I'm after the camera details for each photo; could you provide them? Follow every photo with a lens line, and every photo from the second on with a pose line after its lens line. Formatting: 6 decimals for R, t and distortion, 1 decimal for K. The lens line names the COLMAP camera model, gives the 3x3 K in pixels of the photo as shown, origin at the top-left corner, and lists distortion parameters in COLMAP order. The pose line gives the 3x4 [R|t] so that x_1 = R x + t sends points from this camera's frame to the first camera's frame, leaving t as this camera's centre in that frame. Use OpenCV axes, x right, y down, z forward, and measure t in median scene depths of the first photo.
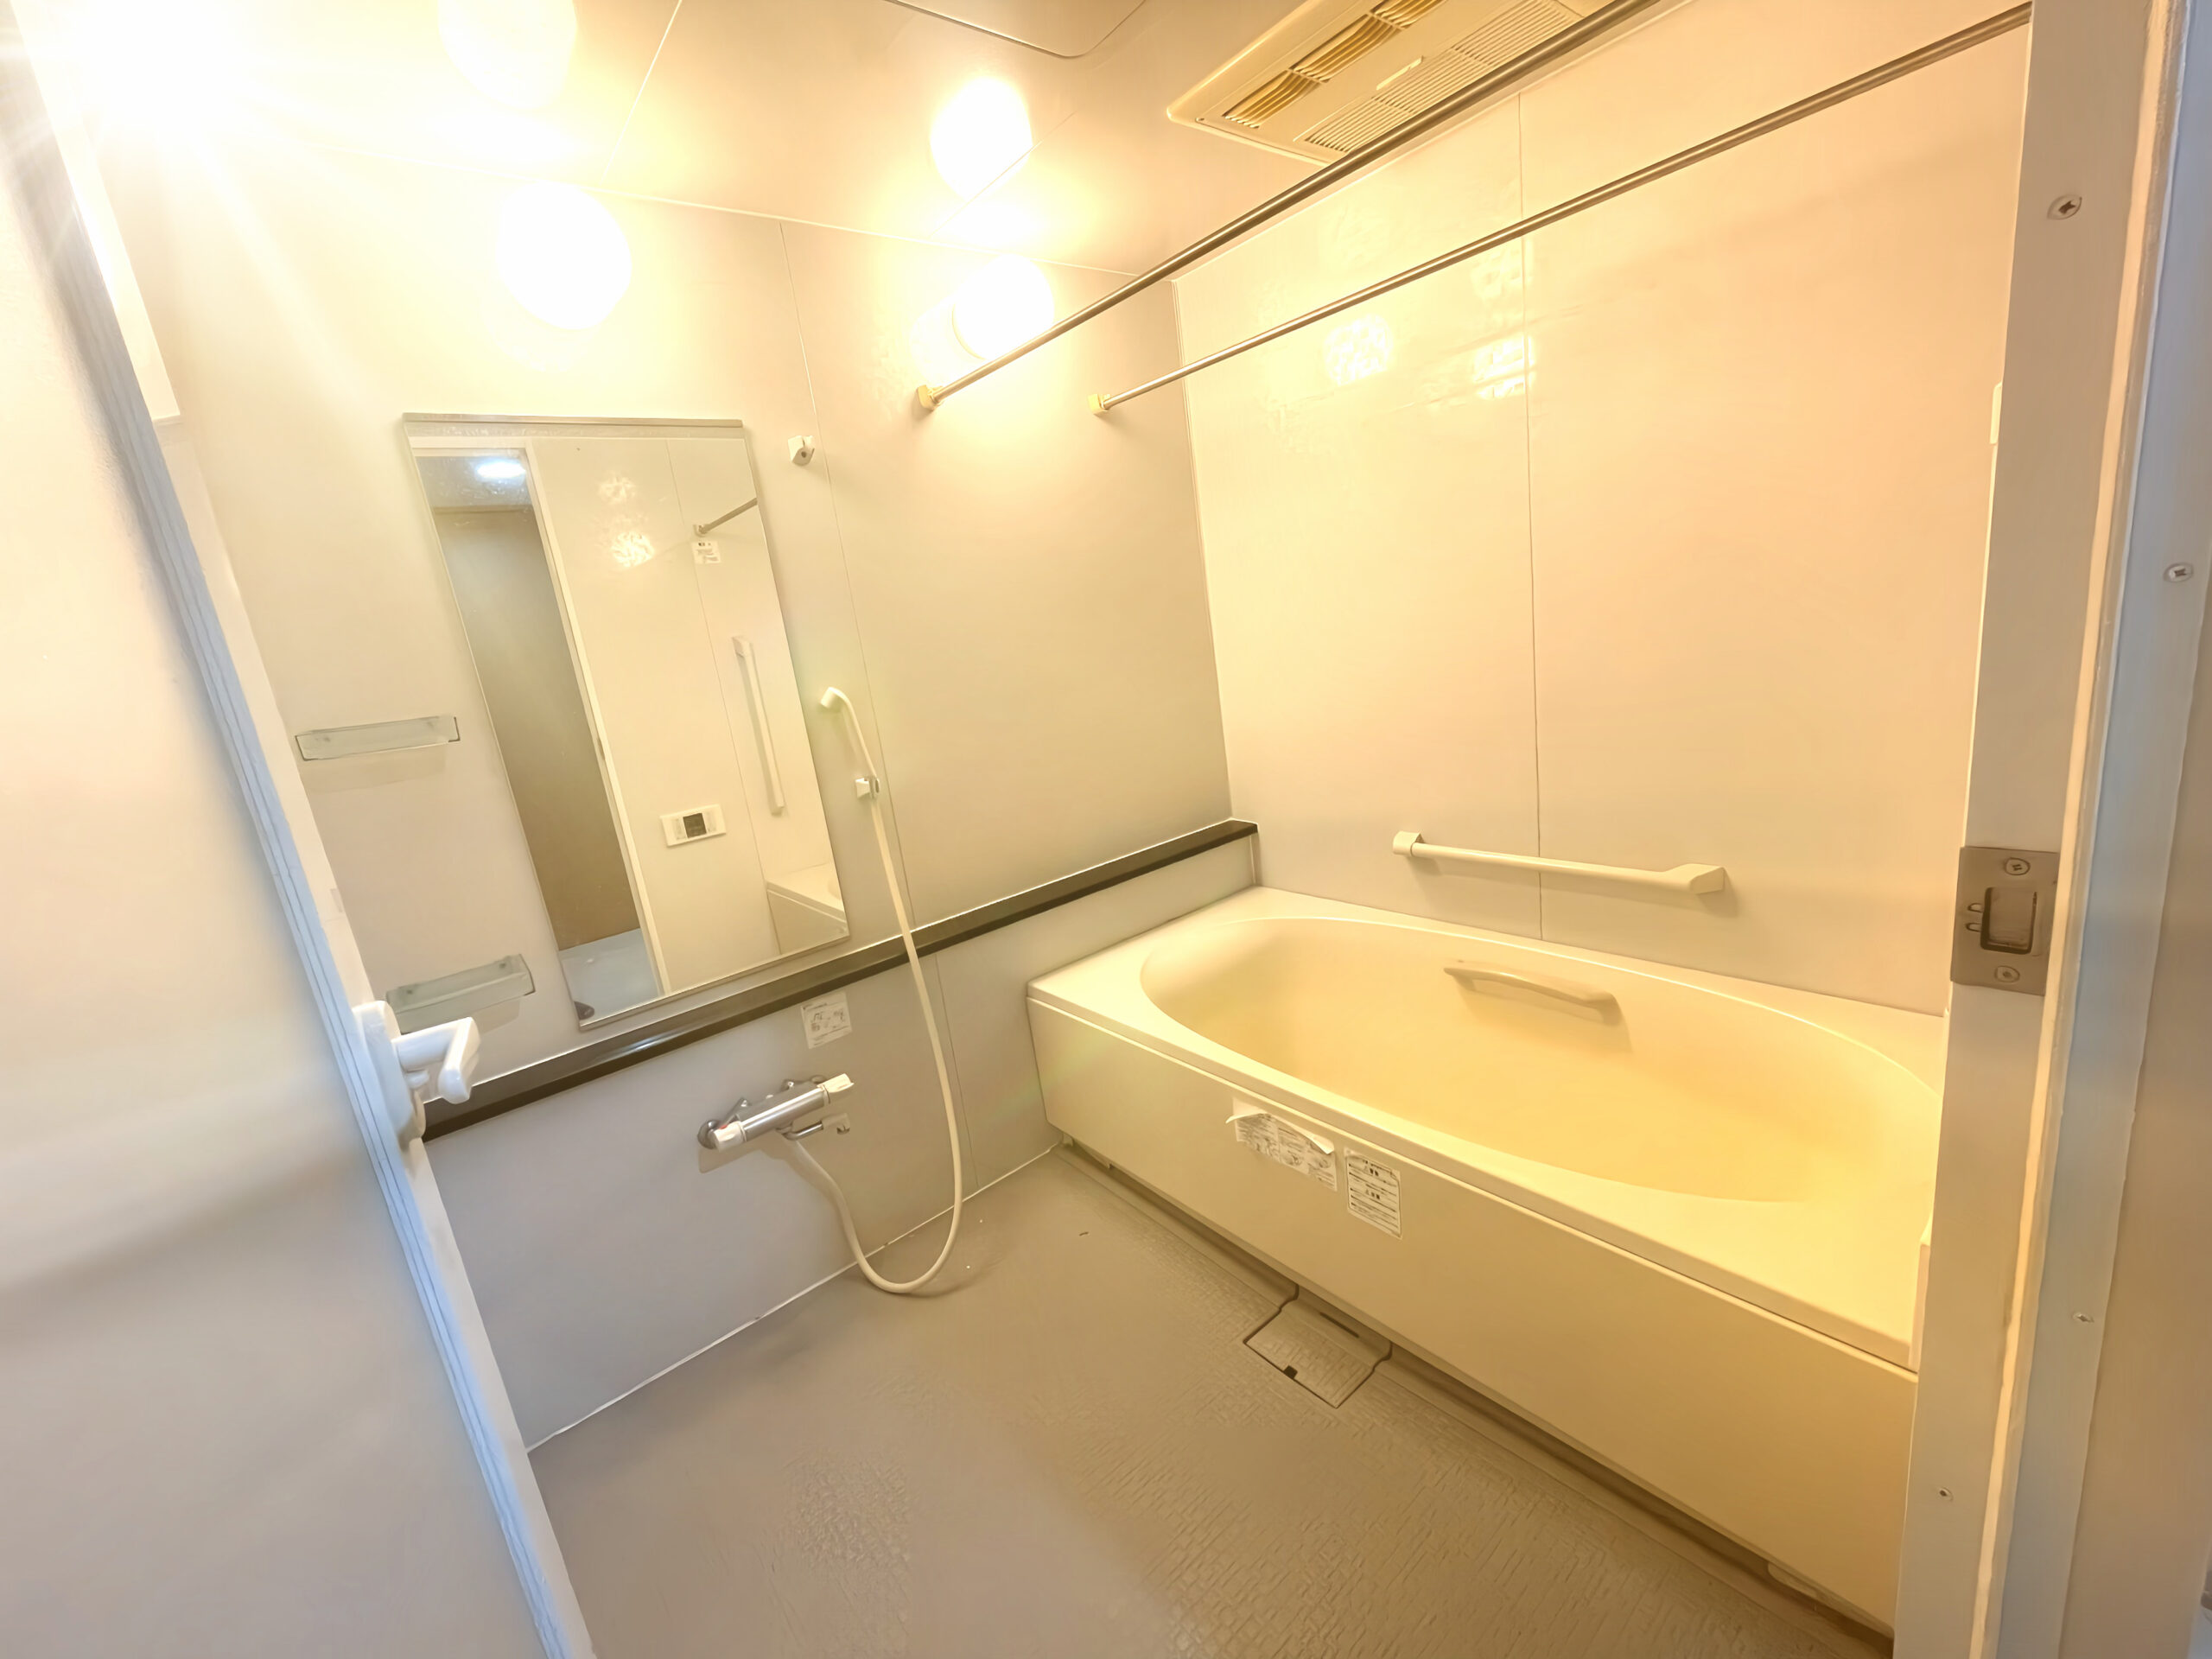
lens RADIAL K [[894.1, 0, 1098.6], [0, 894.1, 832.3], [0, 0, 1]] dist [0.015114, 0.000232]
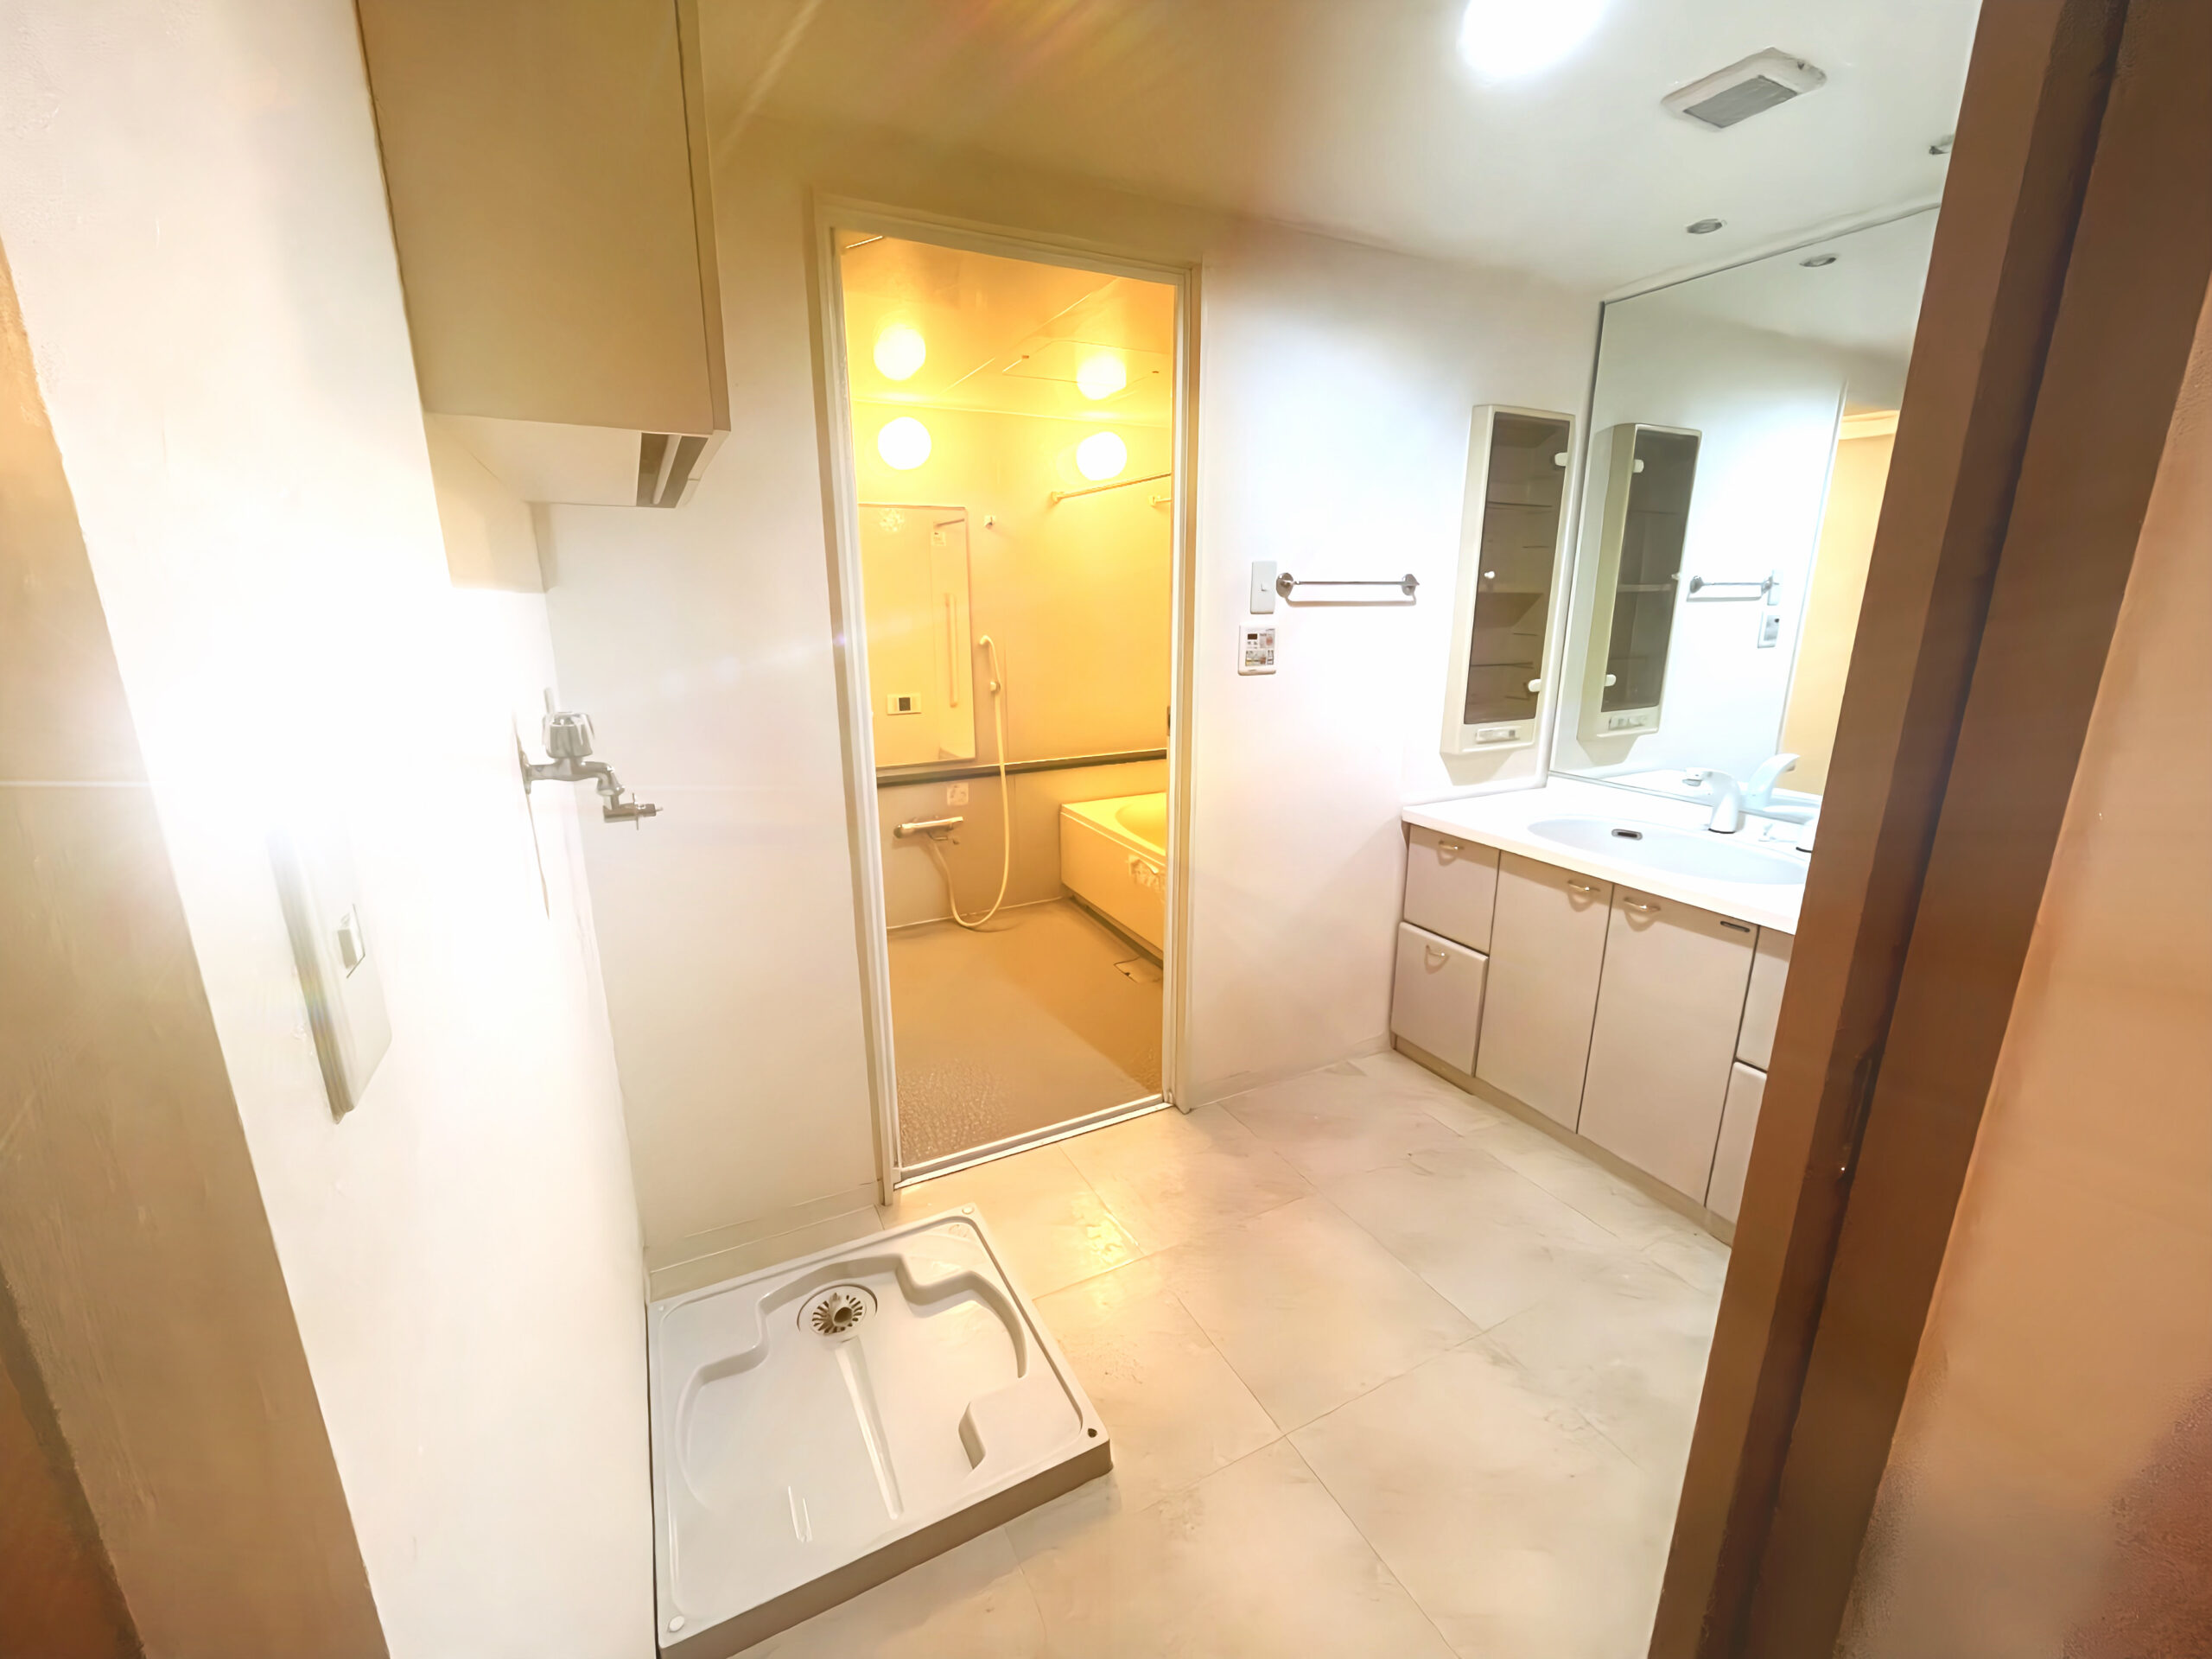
lens RADIAL K [[894.1, 0, 1107.3], [0, 894.1, 823.6], [0, 0, 1]] dist [0.015114, 0.000232]
pose [[0.970487, 0.176169, -0.164680, 0.373987], [-0.170354, 0.984169, 0.048905, 0.111253], [0.170689, -0.019407, 0.985134, -0.953307]]
